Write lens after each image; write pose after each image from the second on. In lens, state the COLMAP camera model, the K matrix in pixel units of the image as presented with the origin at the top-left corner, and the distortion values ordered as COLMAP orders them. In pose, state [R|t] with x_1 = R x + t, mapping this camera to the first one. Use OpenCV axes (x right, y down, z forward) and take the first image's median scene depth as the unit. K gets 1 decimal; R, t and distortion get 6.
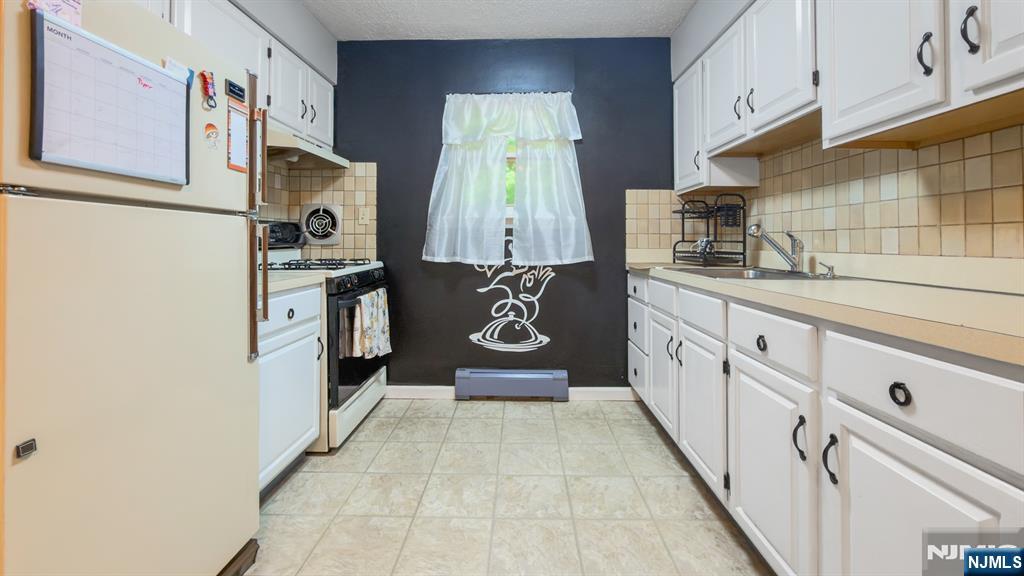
lens RADIAL K [[421.5, 0, 510.6], [0, 421.5, 234.8], [0, 0, 1]] dist [0.000052, -0.000334]
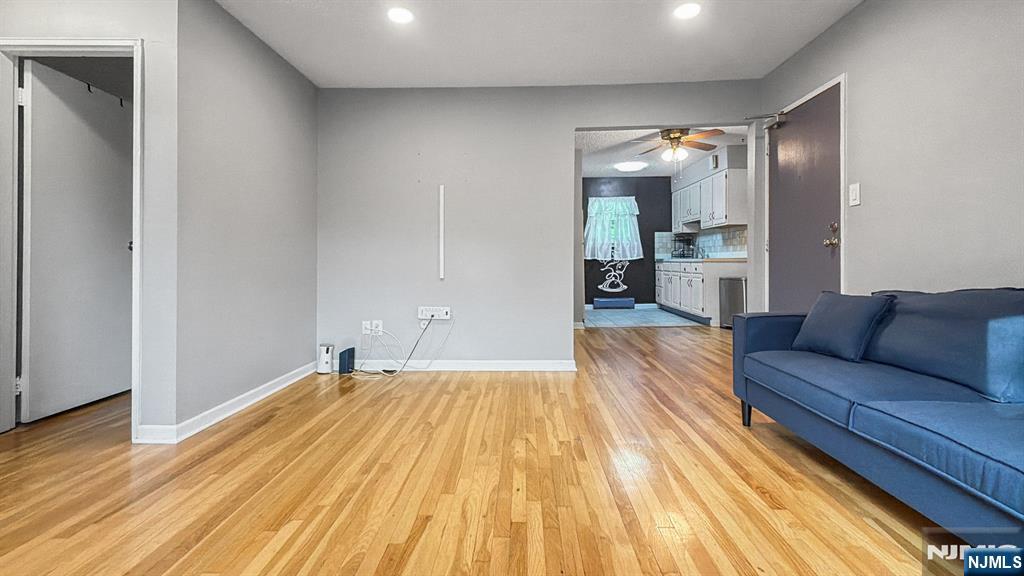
lens RADIAL K [[462.2, 0, 512.7], [0, 462.2, 257.2], [0, 0, 1]] dist [-0.000202, 0.000233]
pose [[0.999932, -0.011447, -0.002024, -0.664111], [0.011473, 0.999847, 0.013240, 0.004553], [0.001872, -0.013262, 0.999910, -2.066643]]
